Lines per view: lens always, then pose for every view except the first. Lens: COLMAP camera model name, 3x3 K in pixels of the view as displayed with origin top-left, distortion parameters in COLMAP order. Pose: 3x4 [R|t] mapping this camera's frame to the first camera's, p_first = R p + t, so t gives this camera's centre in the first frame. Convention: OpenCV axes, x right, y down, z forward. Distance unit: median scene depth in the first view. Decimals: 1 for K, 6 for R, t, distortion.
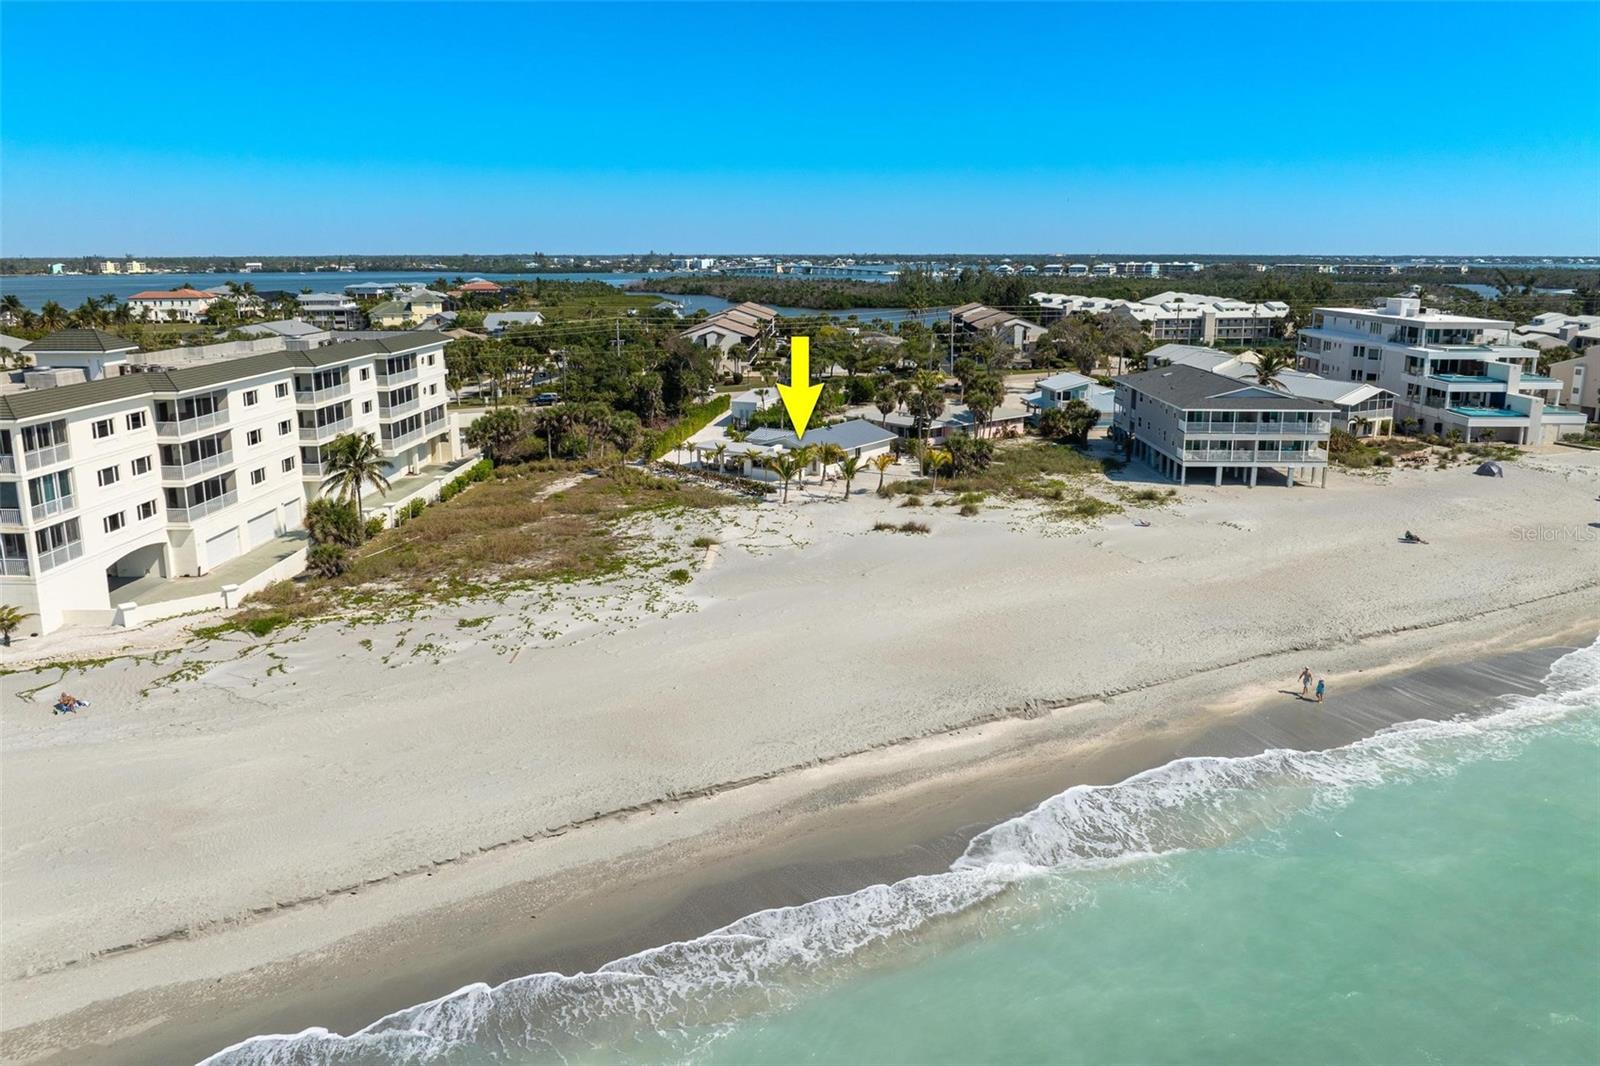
lens RADIAL K [[1122.0, 0, 800.0], [0, 1122.0, 533.0], [0, 0, 1]] dist [-0.022403, -0.005726]
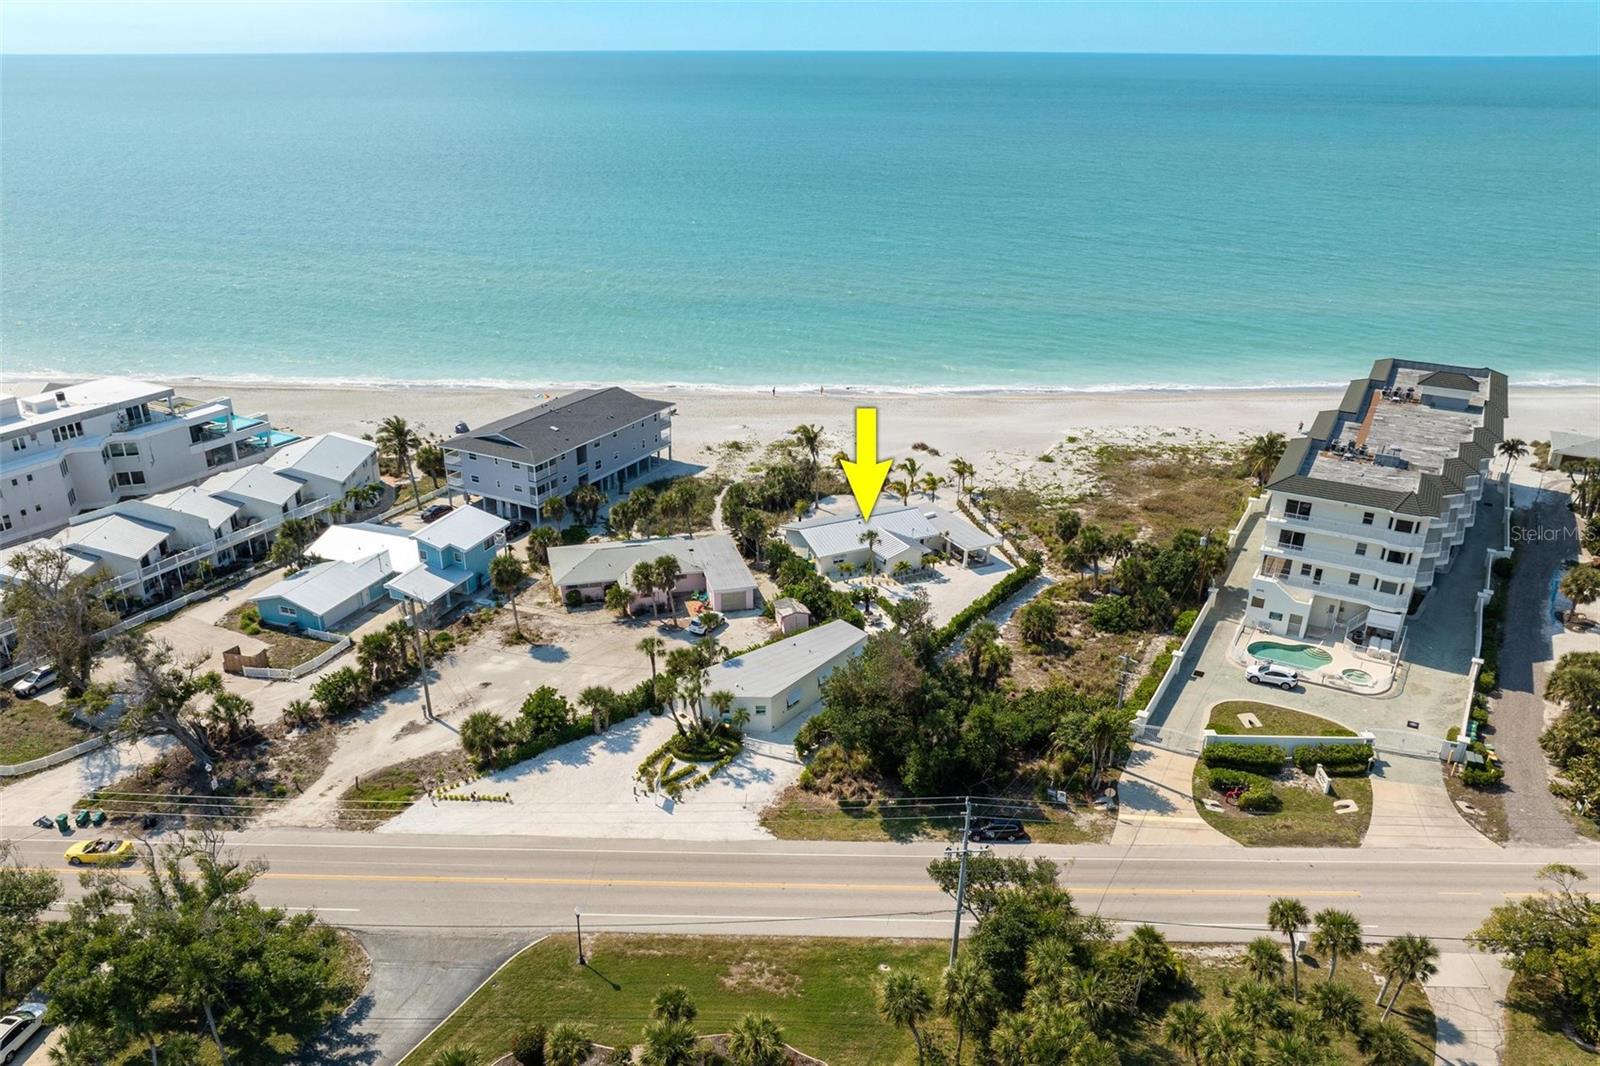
lens RADIAL K [[1167.4, 0, 762.5], [0, 1167.4, 603.3], [0, 0, 1]] dist [-0.009587, -0.003793]
pose [[-0.881430, -0.204419, 0.425786, -0.385533], [0.113312, 0.783640, 0.610793, -0.729511], [-0.458521, 0.586618, -0.667561, 1.908535]]
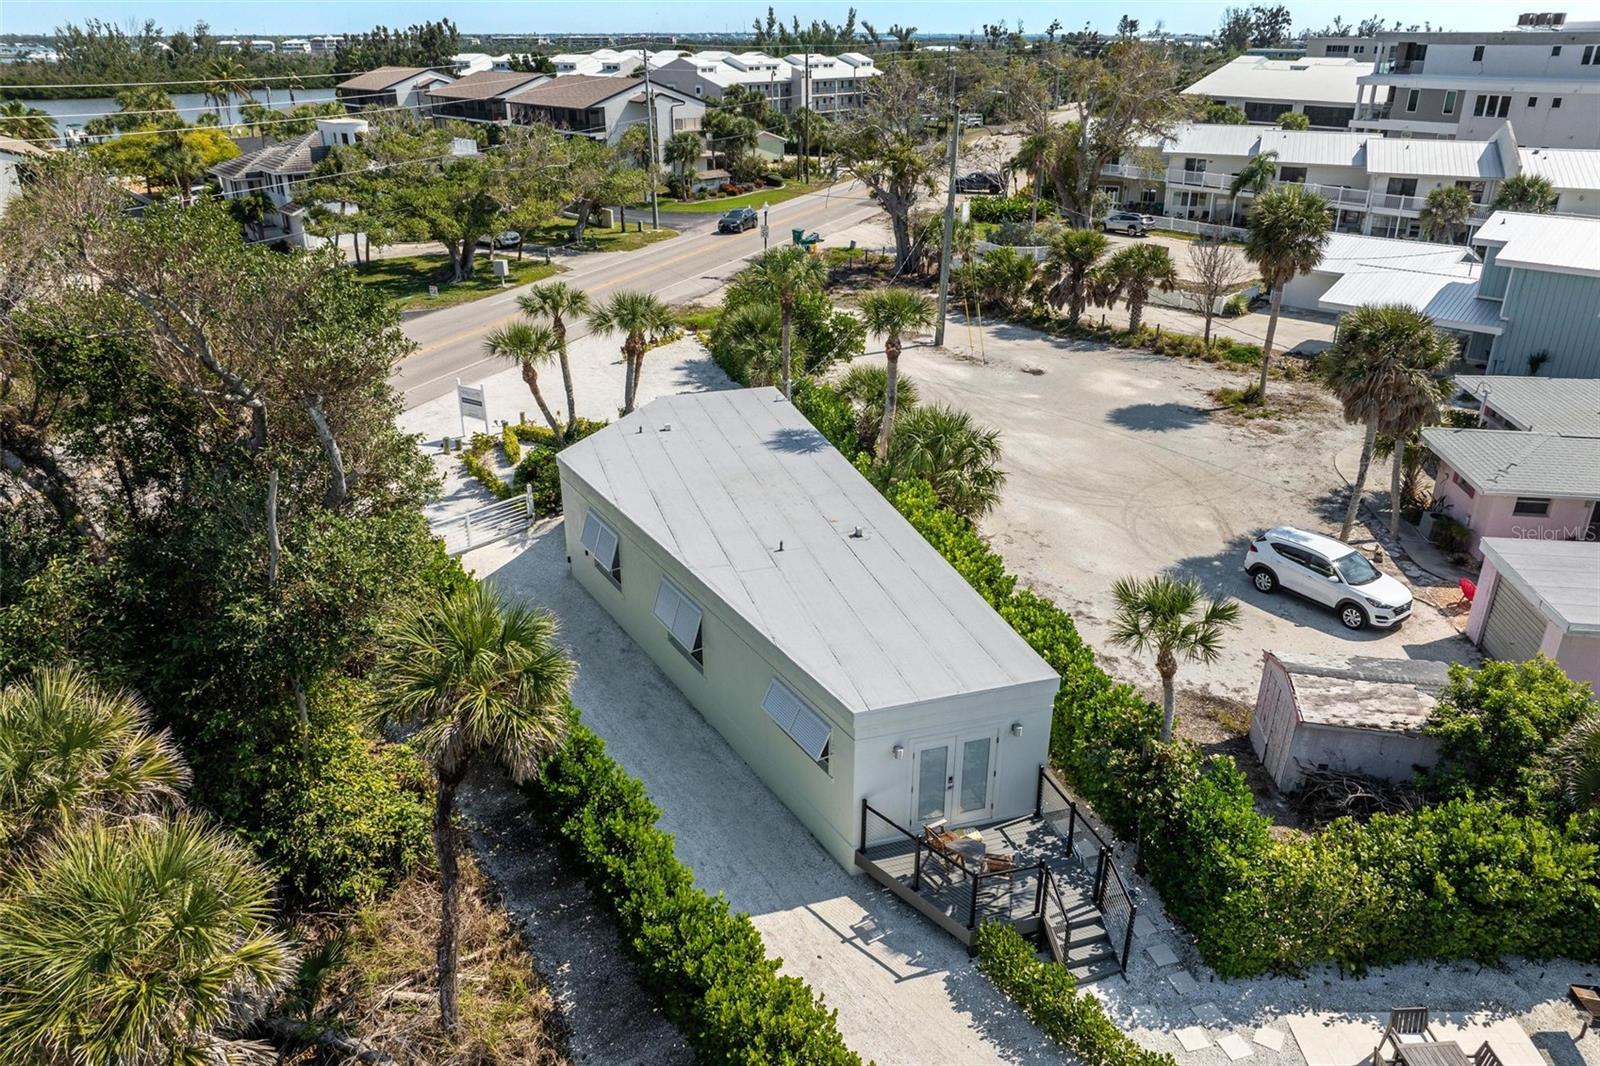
lens RADIAL K [[1122.0, 0, 800.0], [0, 1122.0, 533.0], [0, 0, 1]] dist [-0.022403, -0.005726]
pose [[0.760595, -0.266506, 0.592004, -0.173892], [0.158976, 0.960555, 0.228169, -0.213951], [-0.629461, -0.079430, 0.772962, 1.165521]]
